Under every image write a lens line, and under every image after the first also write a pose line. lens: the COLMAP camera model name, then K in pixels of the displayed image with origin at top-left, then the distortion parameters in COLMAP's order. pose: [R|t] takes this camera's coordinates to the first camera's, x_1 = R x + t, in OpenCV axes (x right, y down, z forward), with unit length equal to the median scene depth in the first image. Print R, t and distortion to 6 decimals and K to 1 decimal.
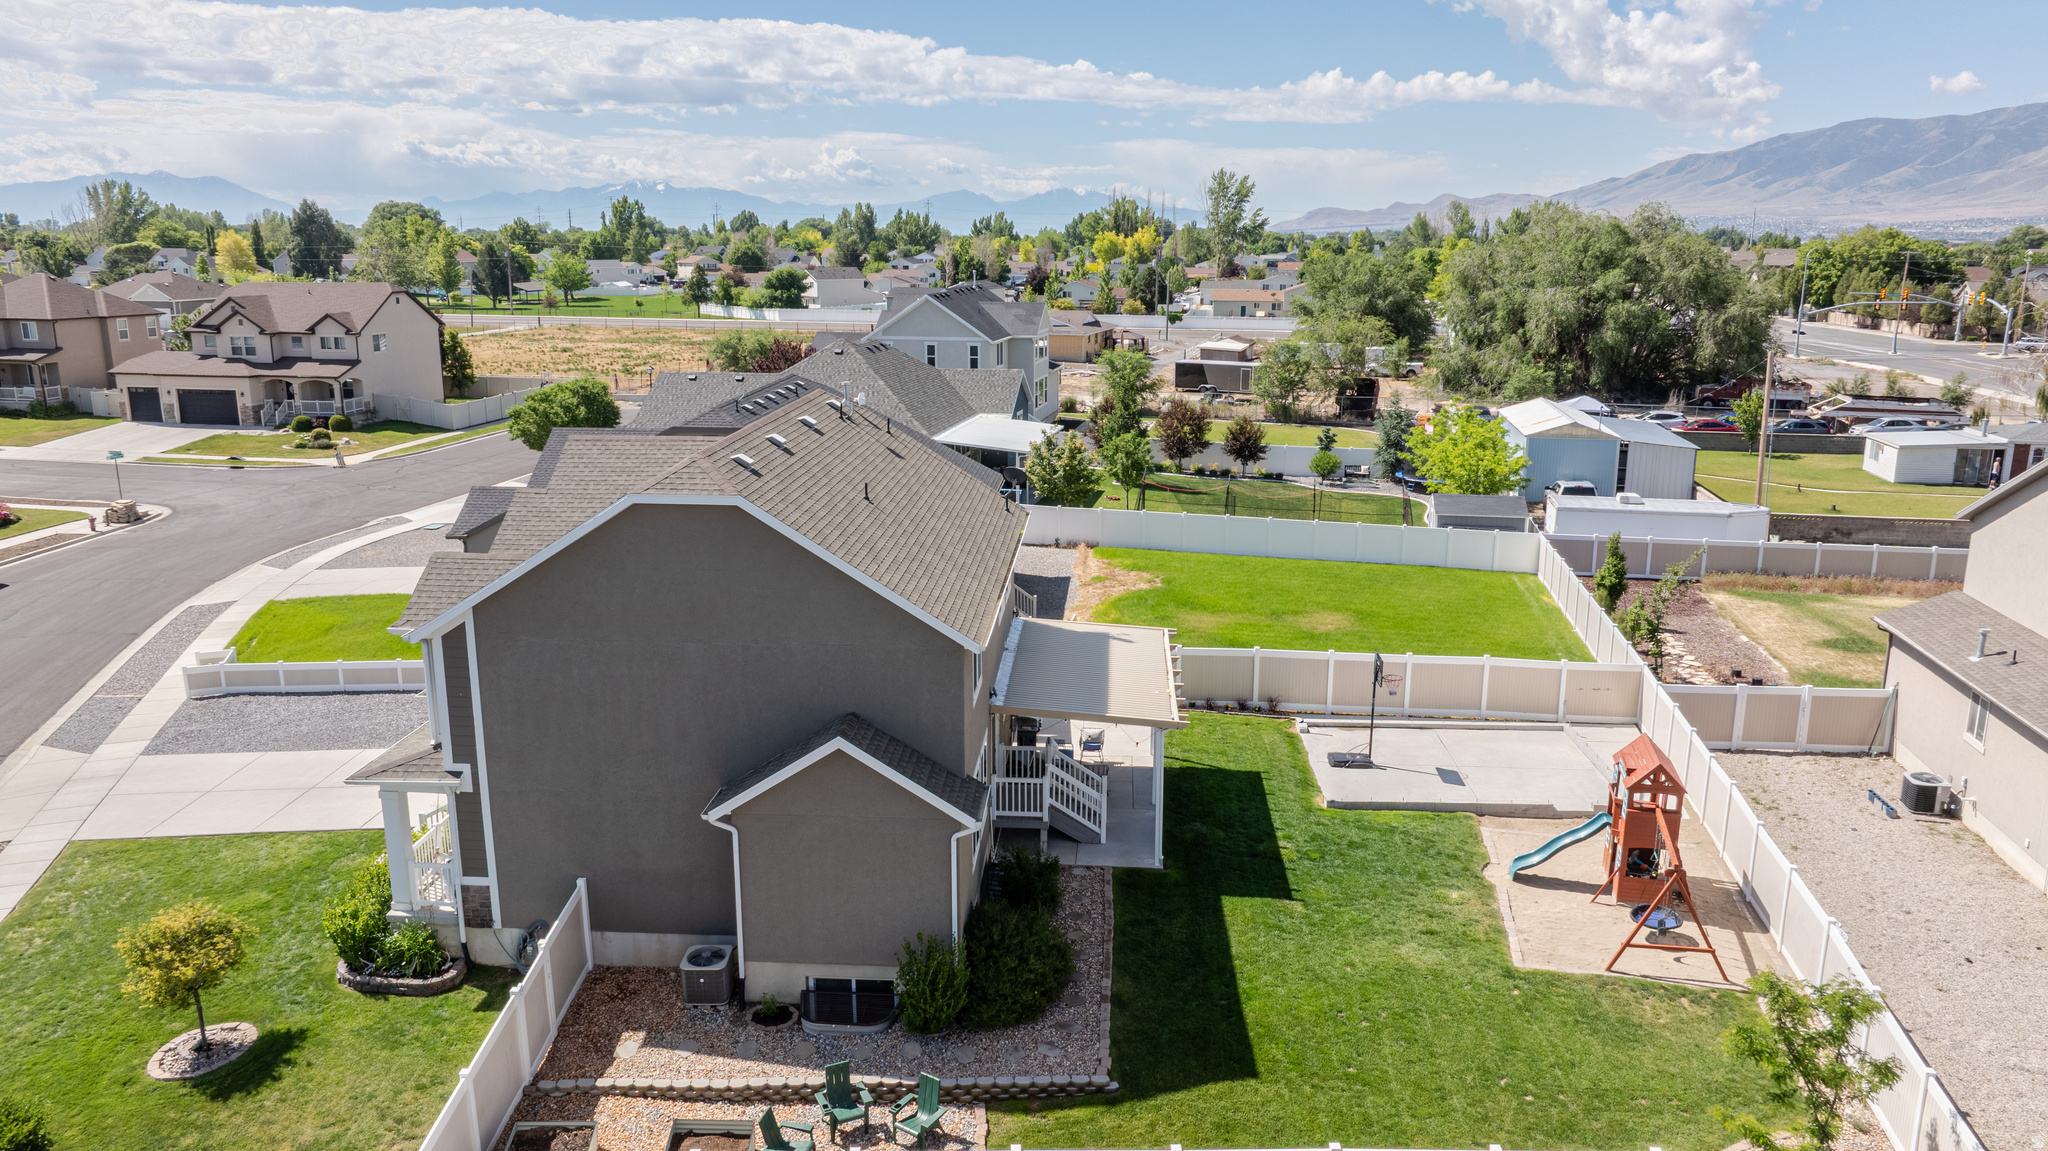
lens RADIAL K [[1454.7, 0, 1024.0], [0, 1454.7, 575.5], [0, 0, 1]] dist [-0.027966, 0.034849]
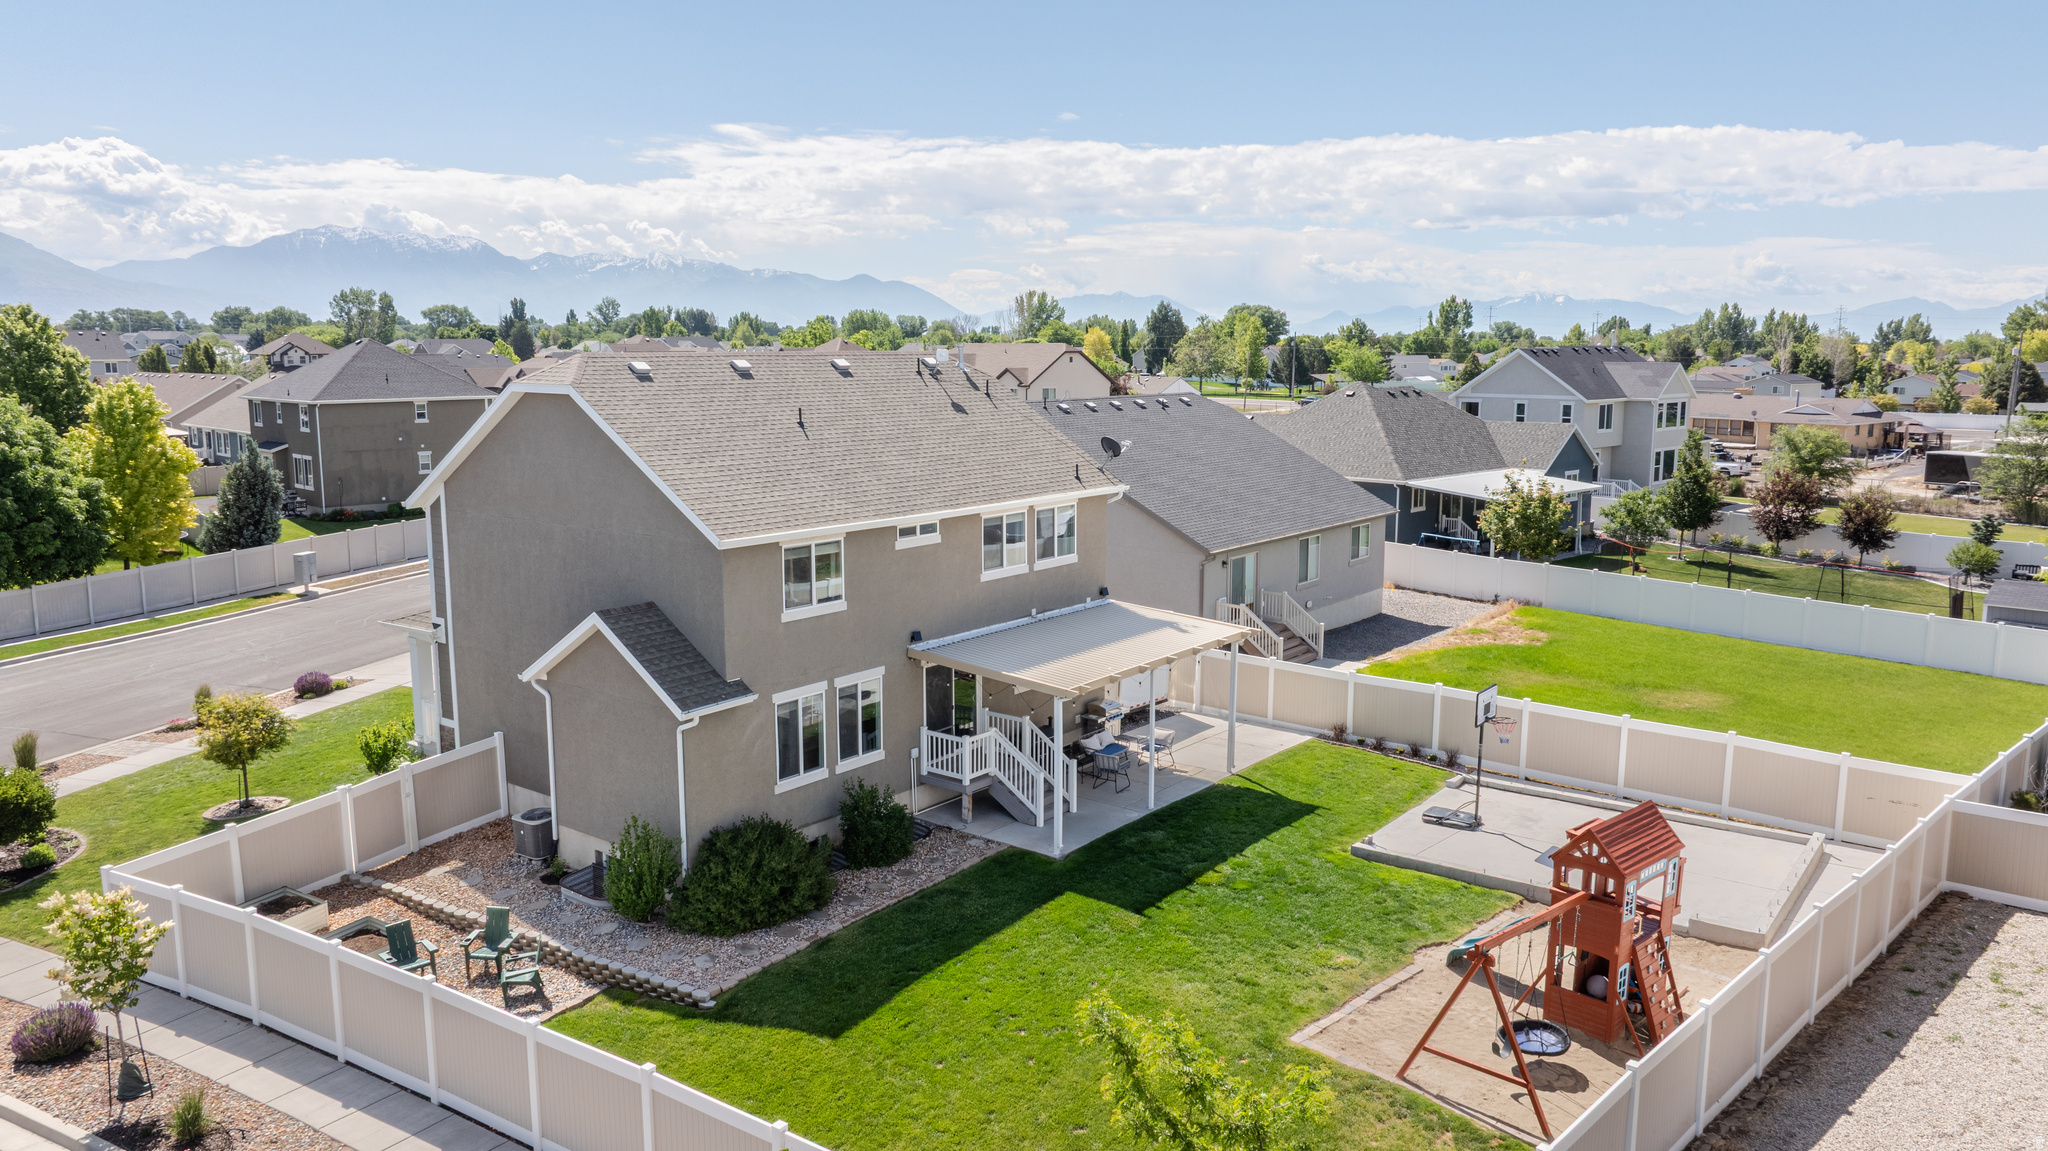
lens RADIAL K [[1428.6, 0, 1031.7], [0, 1428.6, 518.0], [0, 0, 1]] dist [-0.043470, 0.061281]
pose [[0.831487, 0.065597, -0.551658, 0.056657], [-0.126303, 0.989322, -0.072731, 0.005949], [0.540996, 0.130151, 0.830893, 0.023050]]
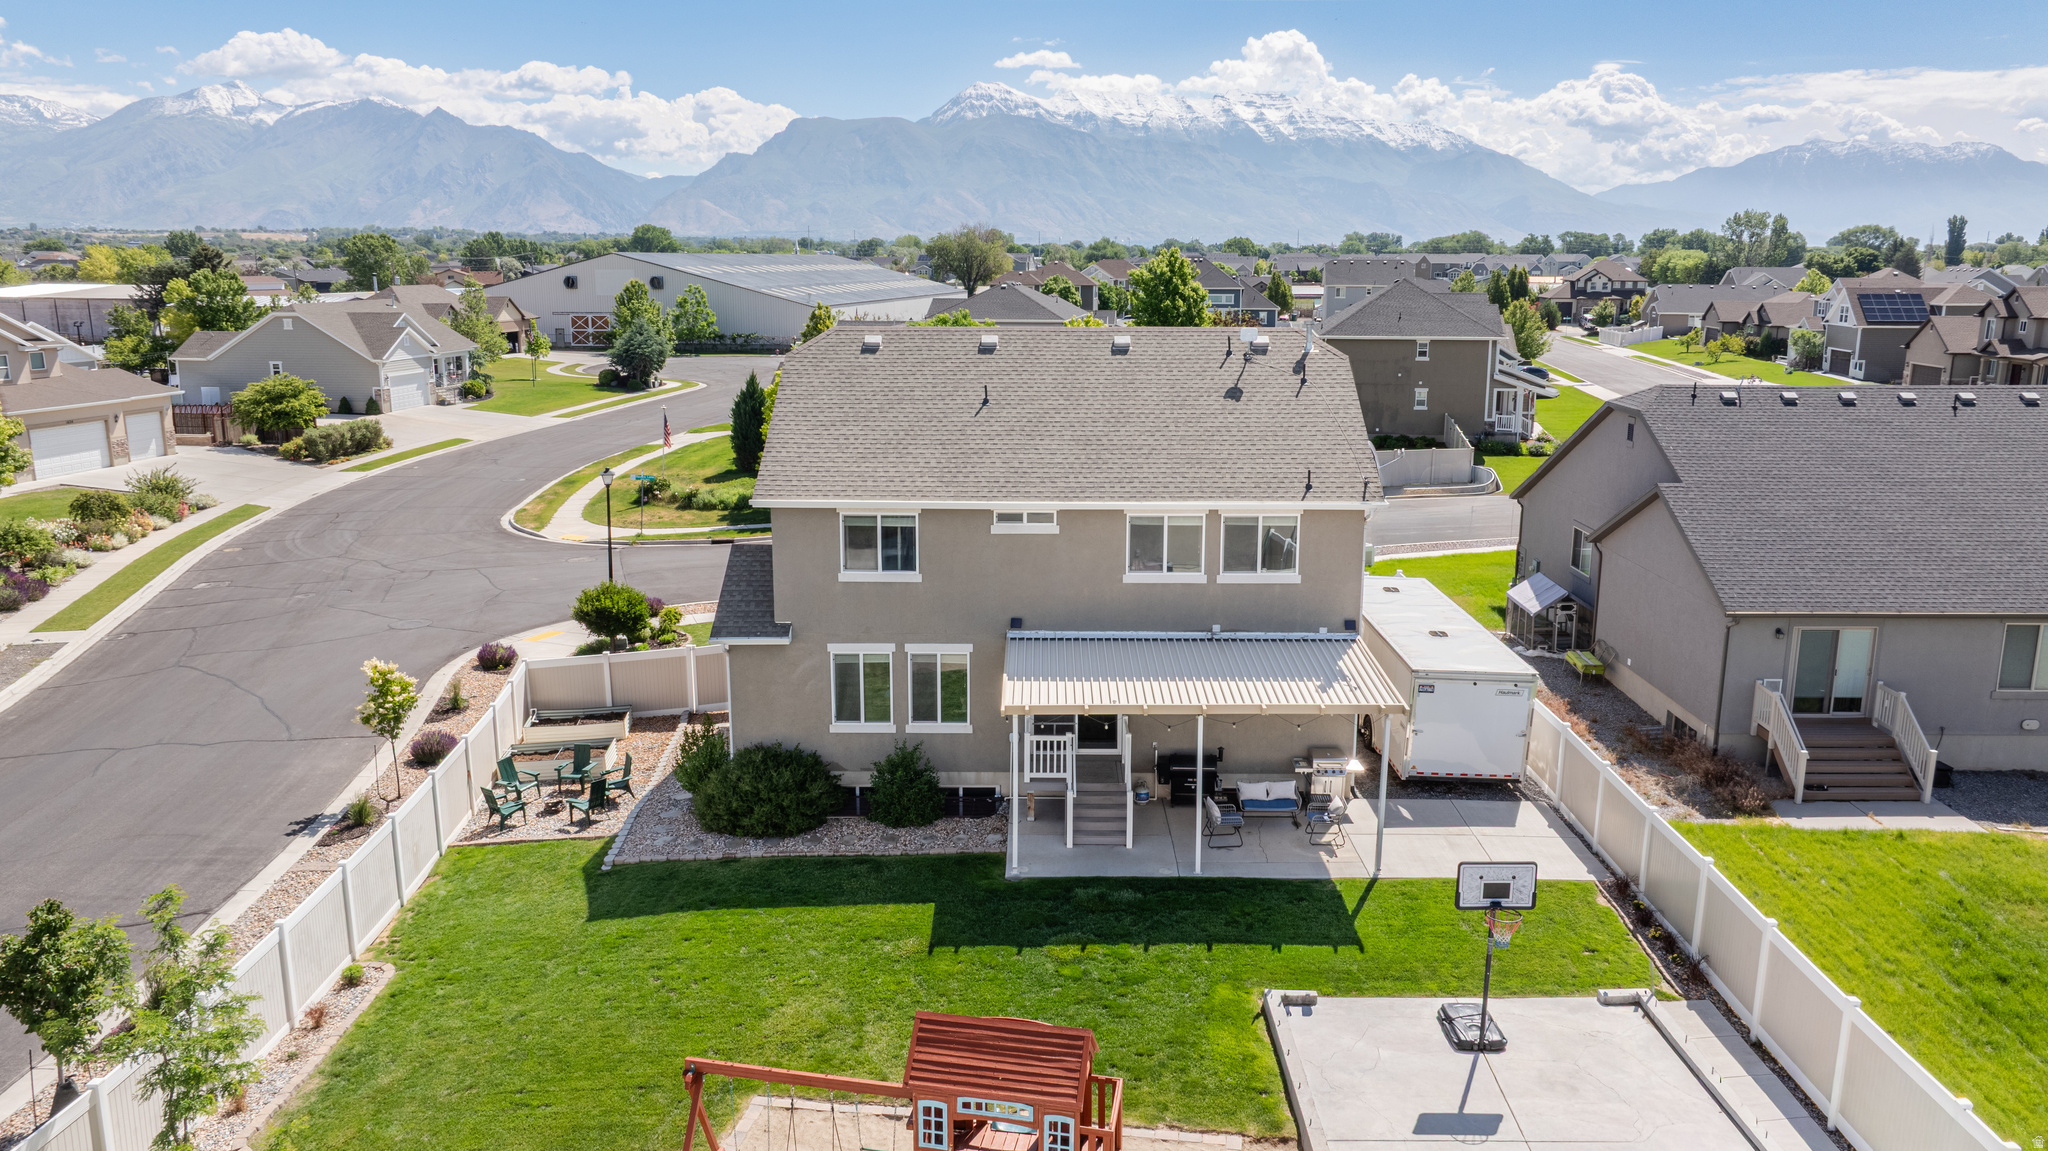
lens RADIAL K [[1428.6, 0, 1031.7], [0, 1428.6, 518.0], [0, 0, 1]] dist [-0.043470, 0.061281]
pose [[0.062857, 0.173849, -0.982764, 0.090528], [-0.232512, 0.960166, 0.154981, -0.013992], [0.970560, 0.218763, 0.100775, 0.089566]]
